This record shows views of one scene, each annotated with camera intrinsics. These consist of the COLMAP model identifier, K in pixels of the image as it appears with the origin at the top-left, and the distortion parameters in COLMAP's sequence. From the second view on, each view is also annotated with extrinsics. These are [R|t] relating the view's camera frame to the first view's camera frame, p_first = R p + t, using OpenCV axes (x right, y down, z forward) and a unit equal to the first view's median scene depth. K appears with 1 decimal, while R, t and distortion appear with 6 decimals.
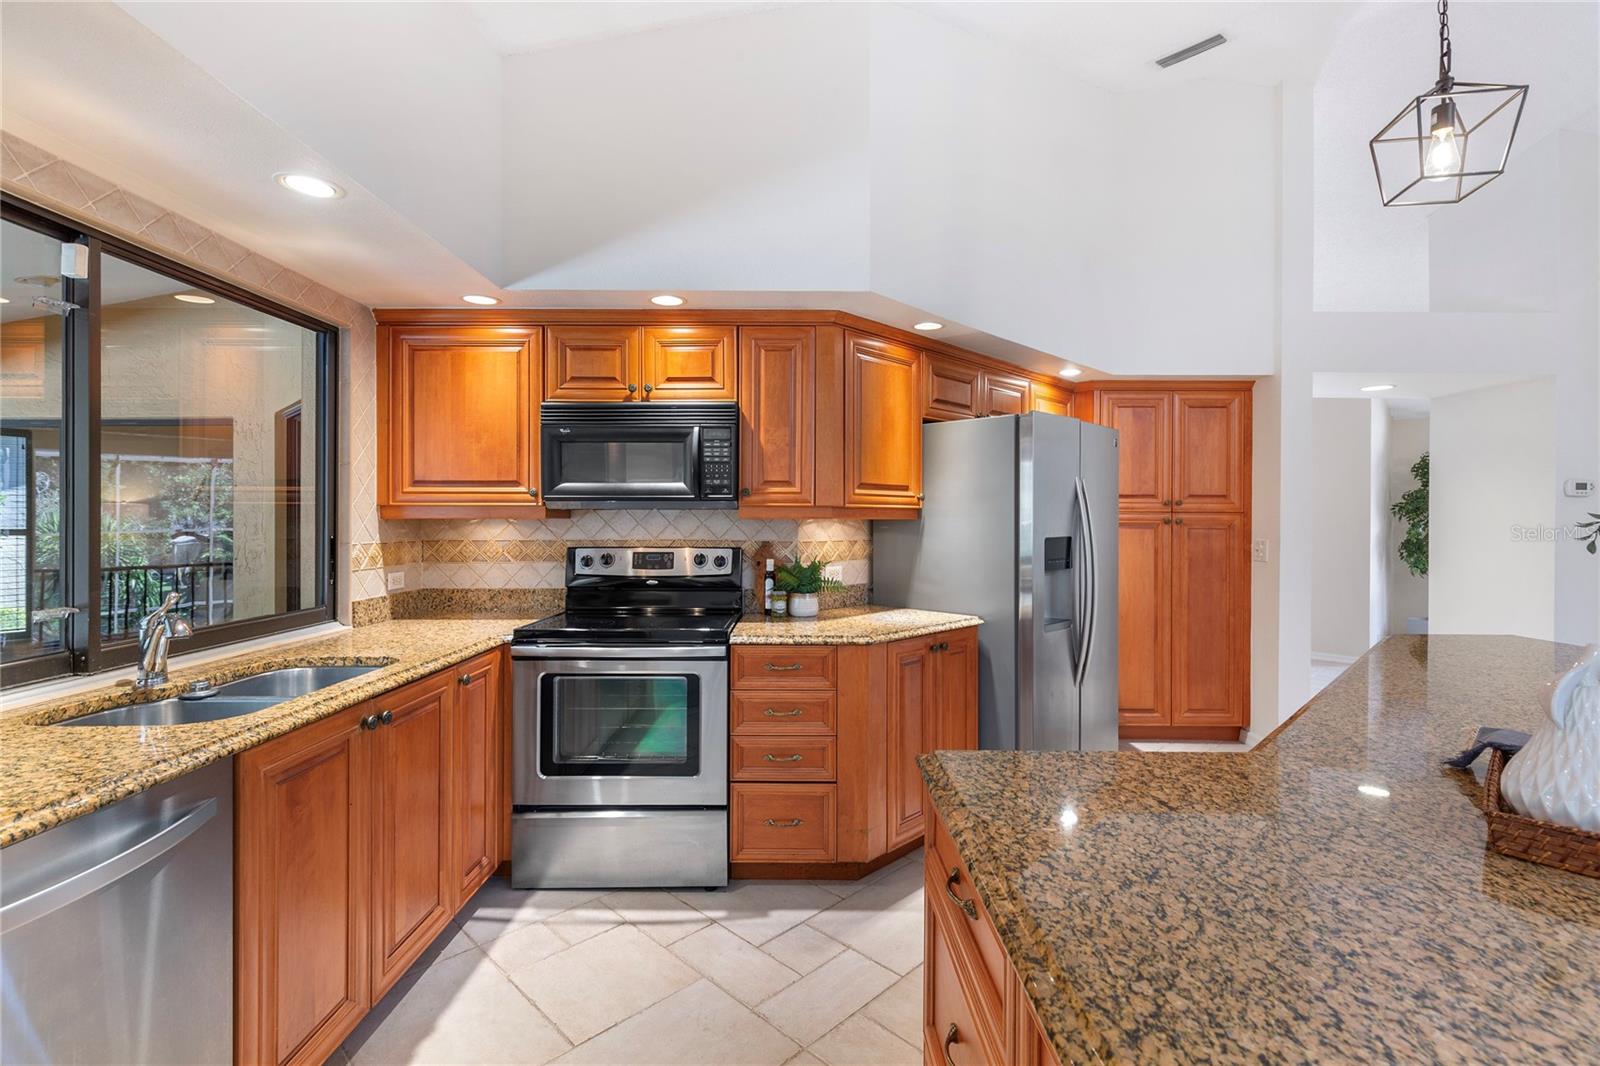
lens RADIAL K [[733.2, 0, 804.0], [0, 733.2, 523.9], [0, 0, 1]] dist [0.010881, -0.002324]
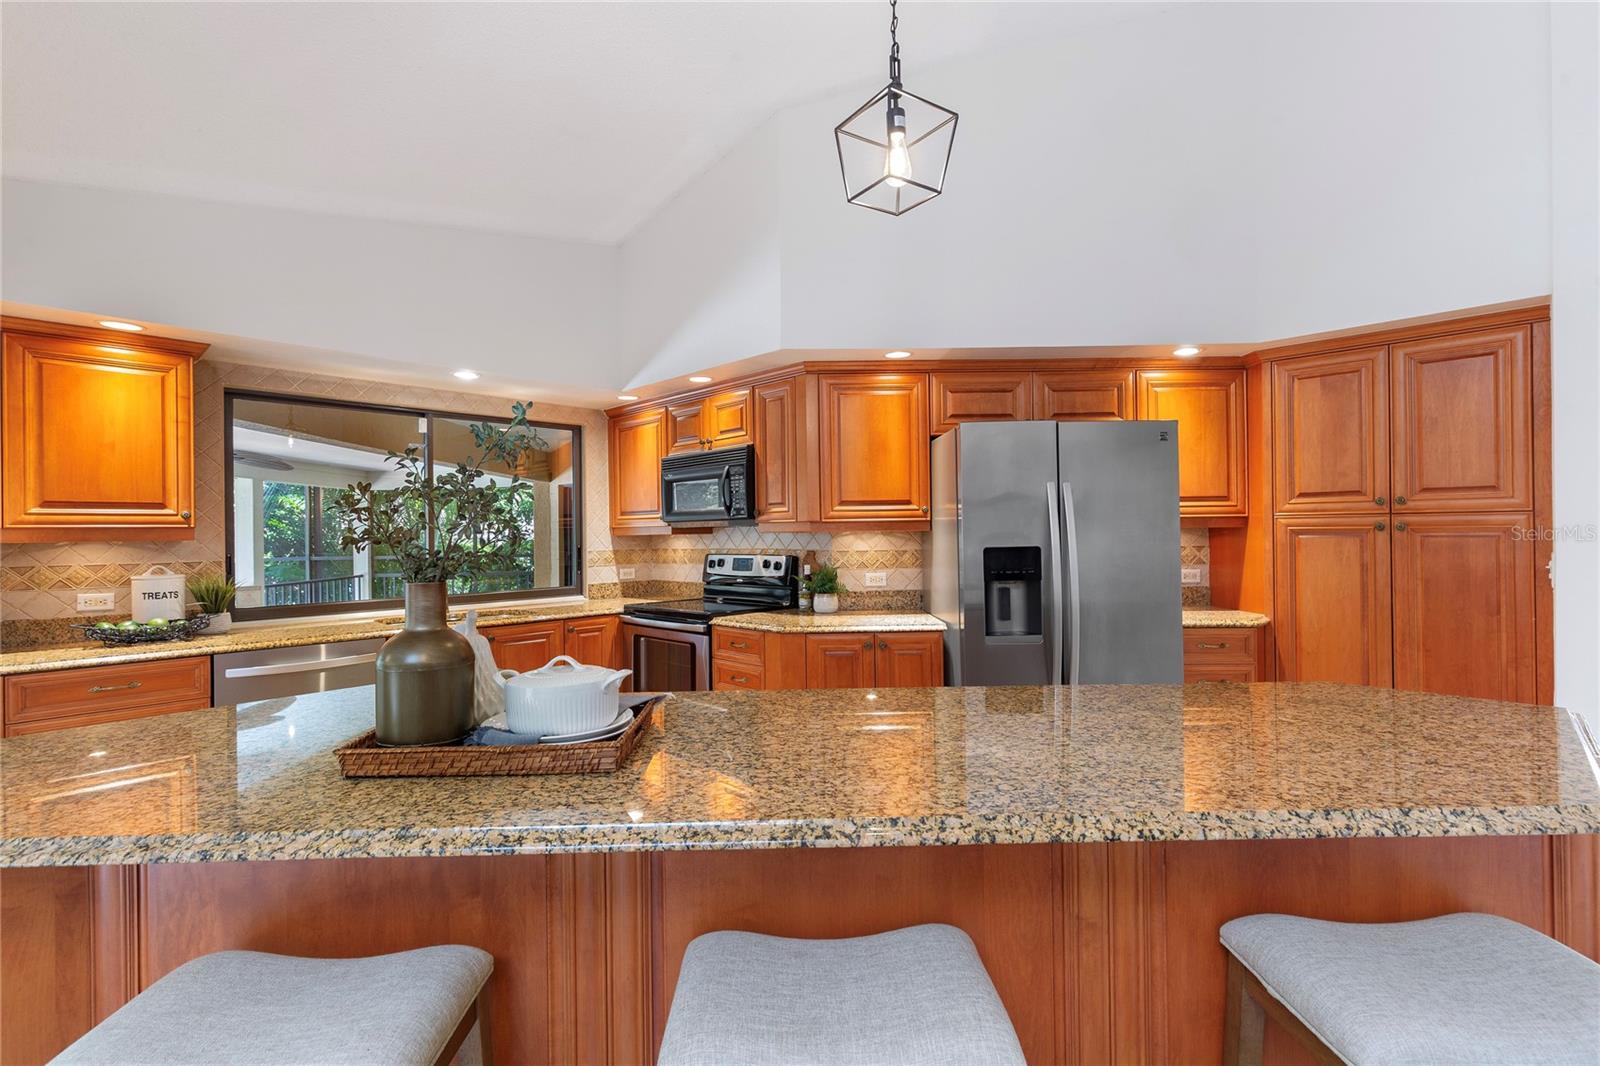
lens RADIAL K [[733.2, 0, 801.6], [0, 733.2, 536.8], [0, 0, 1]] dist [0.010881, -0.002324]
pose [[0.713506, -0.009150, -0.700590, 0.818838], [0.009809, 0.999947, -0.003070, 0.004351], [0.700581, -0.004682, 0.713558, 0.112615]]
